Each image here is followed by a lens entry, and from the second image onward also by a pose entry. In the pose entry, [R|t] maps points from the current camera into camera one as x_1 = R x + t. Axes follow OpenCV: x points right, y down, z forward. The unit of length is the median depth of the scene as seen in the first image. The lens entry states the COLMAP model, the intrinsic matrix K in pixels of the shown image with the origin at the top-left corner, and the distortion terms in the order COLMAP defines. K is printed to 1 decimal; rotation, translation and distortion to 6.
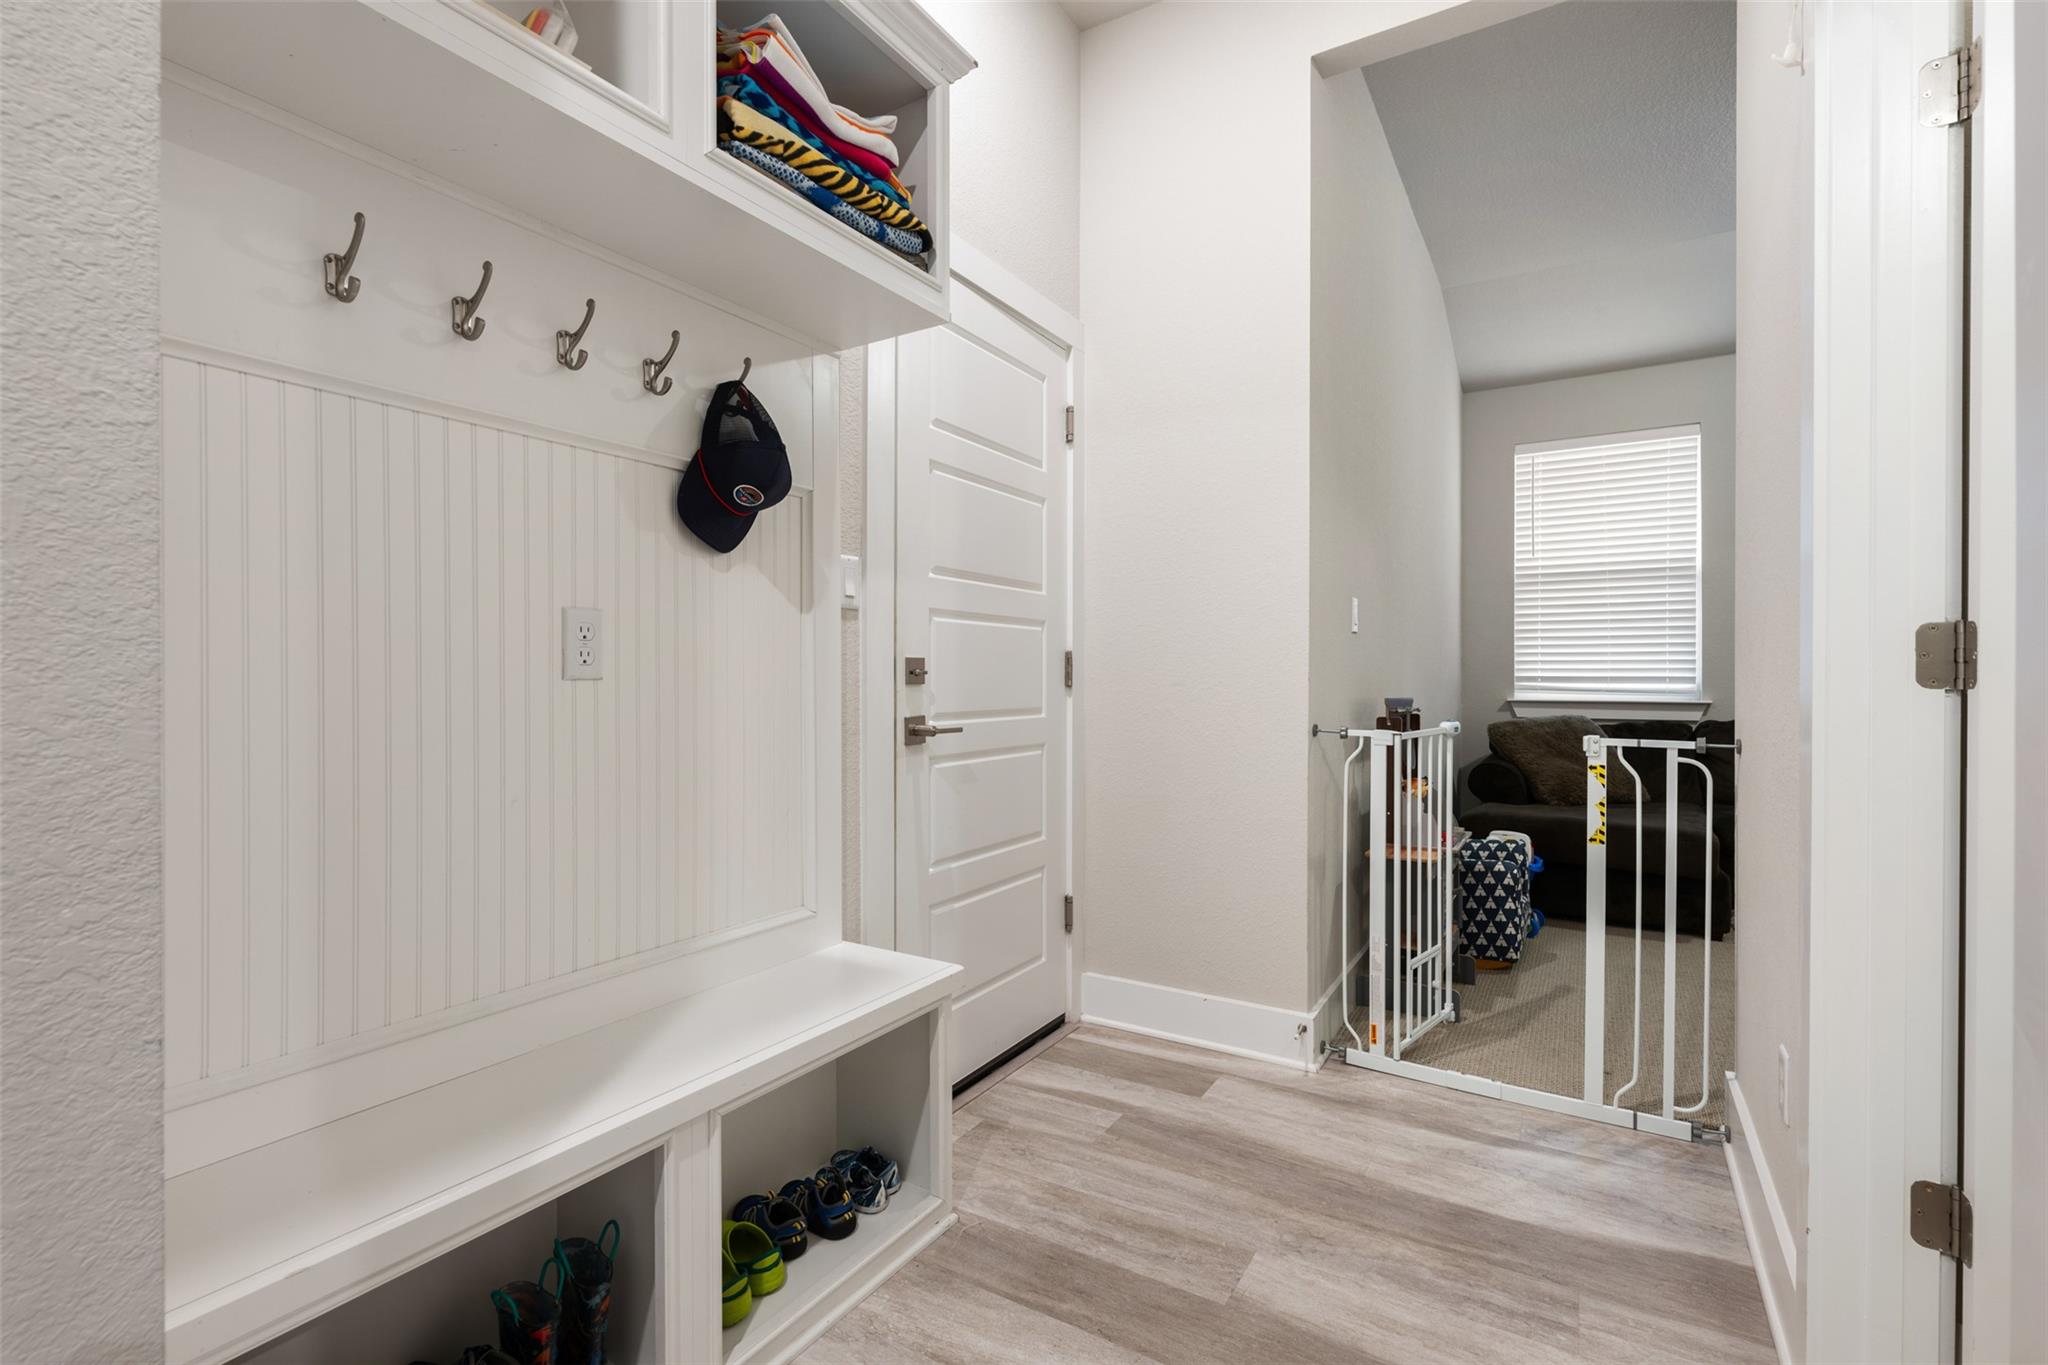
lens RADIAL K [[908.0, 0, 1028.2], [0, 908.0, 680.0], [0, 0, 1]] dist [-0.001318, 0.001184]
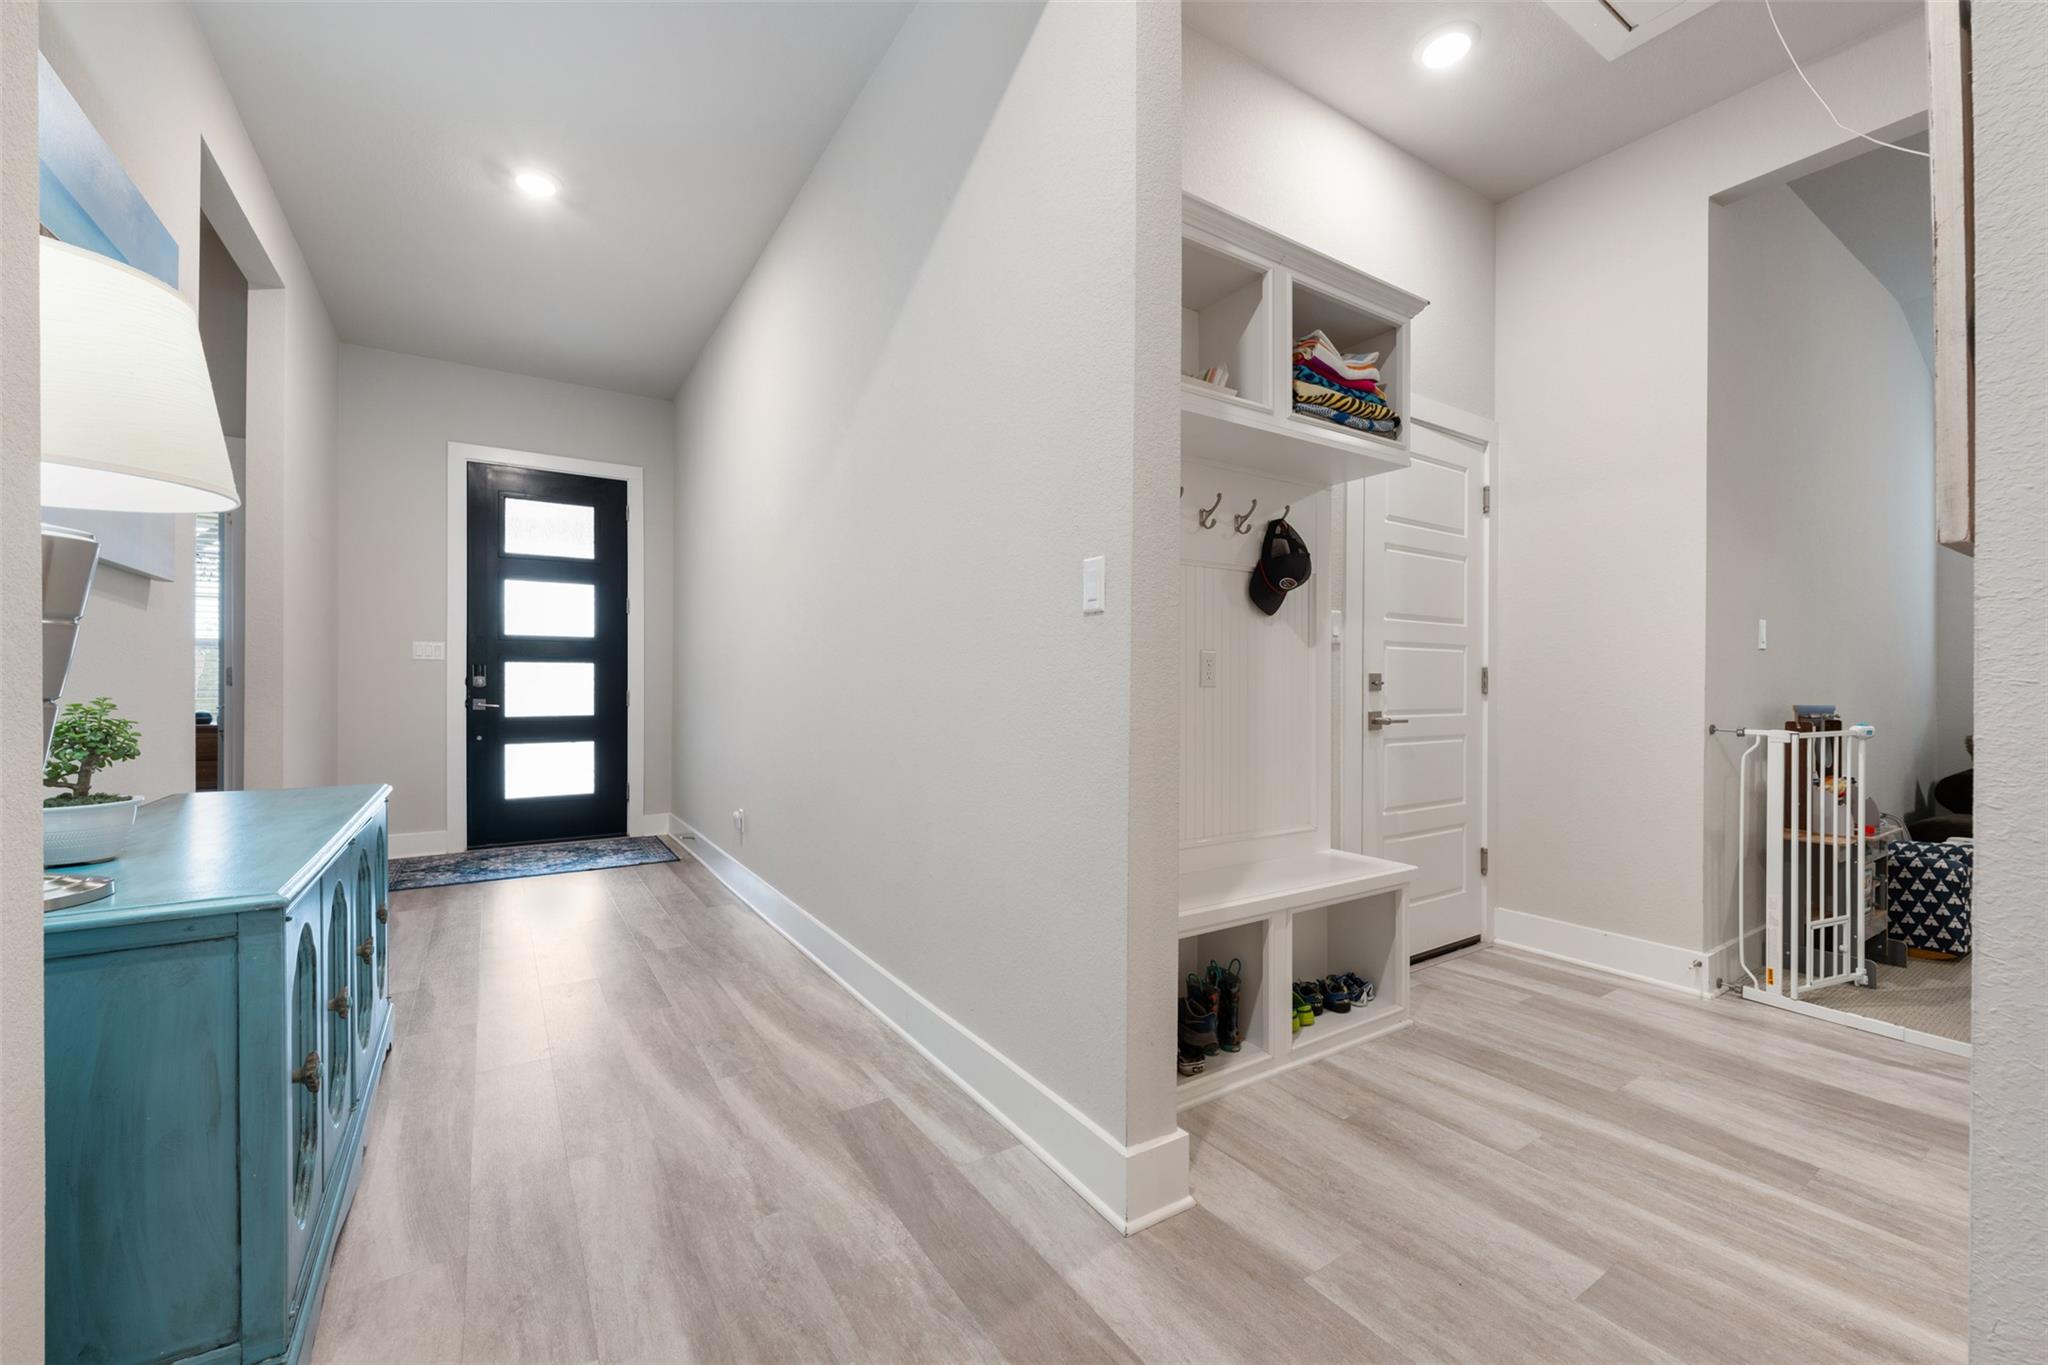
lens RADIAL K [[811.0, 0, 1019.9], [0, 811.0, 687.1], [0, 0, 1]] dist [-0.002301, 0.000526]
pose [[0.900588, 0.003071, -0.434663, -0.071591], [-0.003780, 0.999993, -0.000765, 0.002041], [0.434657, 0.002332, 0.900593, -0.512667]]
